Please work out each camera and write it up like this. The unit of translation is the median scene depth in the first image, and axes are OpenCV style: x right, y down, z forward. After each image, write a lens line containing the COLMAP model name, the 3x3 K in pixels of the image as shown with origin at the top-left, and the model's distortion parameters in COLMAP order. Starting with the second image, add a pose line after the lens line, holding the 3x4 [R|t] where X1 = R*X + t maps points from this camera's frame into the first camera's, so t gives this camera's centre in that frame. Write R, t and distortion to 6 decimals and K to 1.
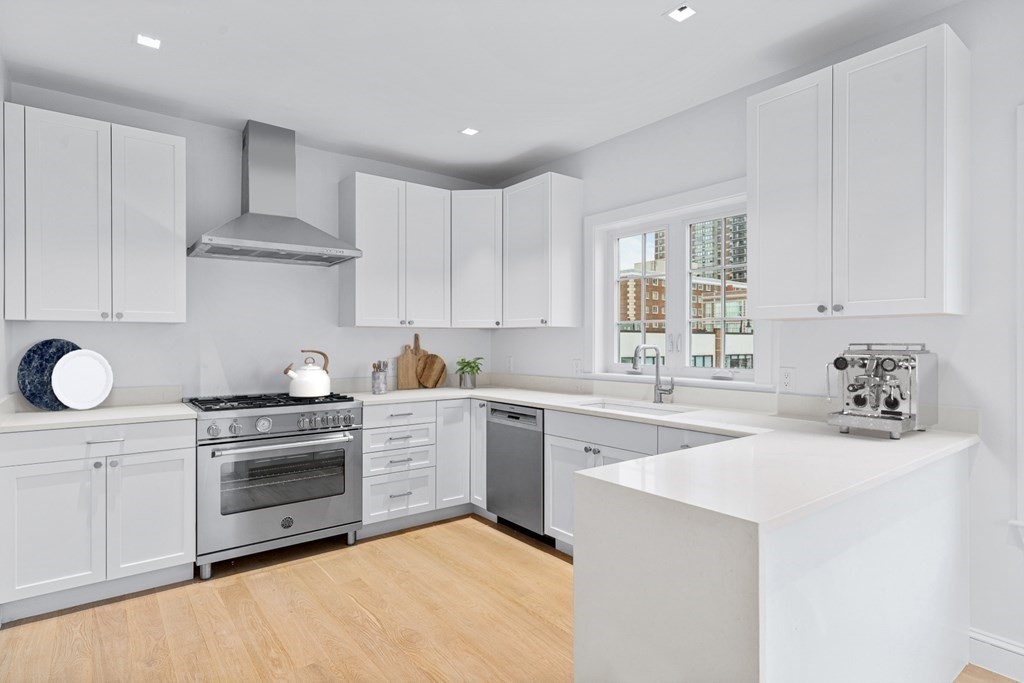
lens RADIAL K [[537.9, 0, 510.4], [0, 537.9, 342.4], [0, 0, 1]] dist [0.006650, 0.003241]
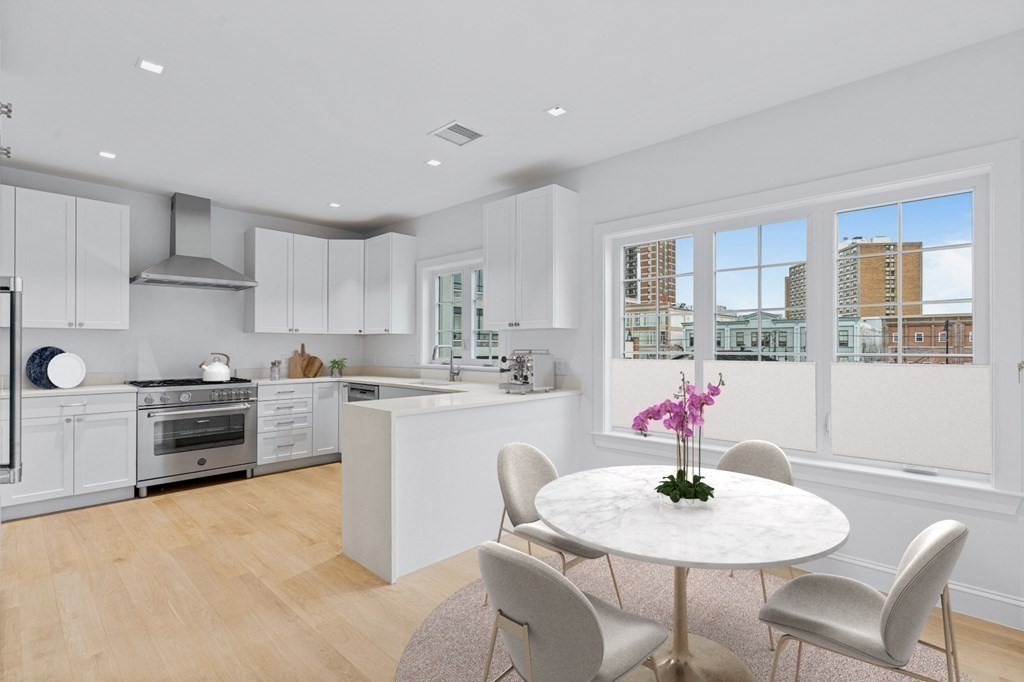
lens RADIAL K [[470.6, 0, 501.5], [0, 470.6, 345.4], [0, 0, 1]] dist [0.003727, -0.000089]
pose [[0.988986, 0.002169, 0.147995, 0.209055], [-0.001382, 0.999984, -0.005421, 0.012105], [-0.148004, 0.005157, 0.988973, -0.411494]]
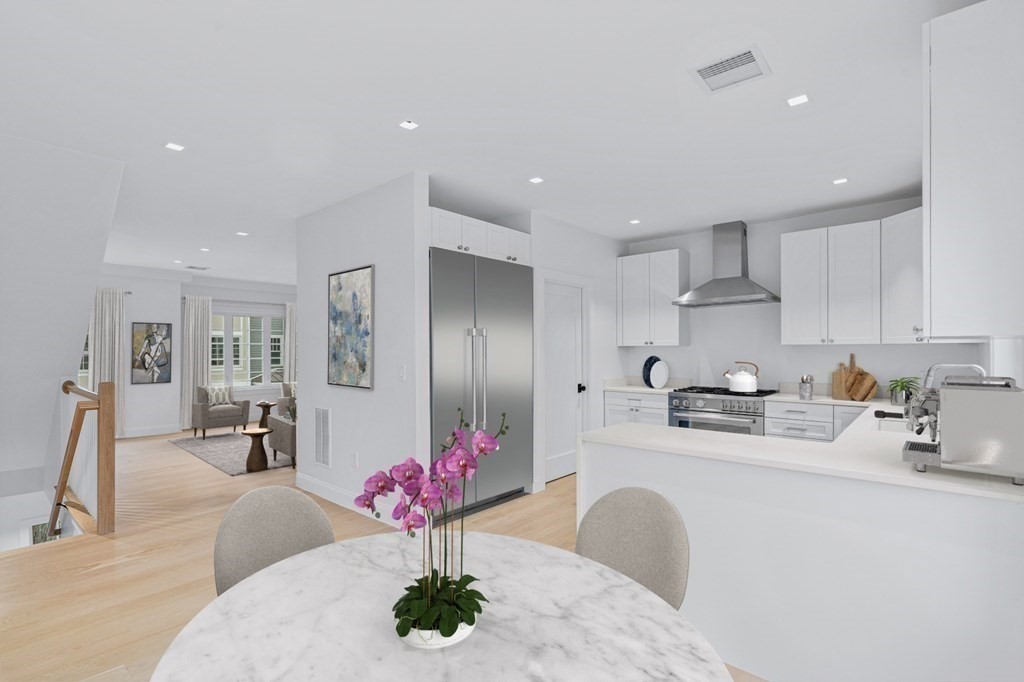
lens RADIAL K [[470.6, 0, 528.2], [0, 470.6, 357.0], [0, 0, 1]] dist [0.003727, -0.000089]
pose [[0.205654, 0.002379, -0.978622, 0.852997], [-0.009730, 0.999953, 0.000386, 0.007052], [0.978576, 0.009443, 0.205667, 0.123089]]
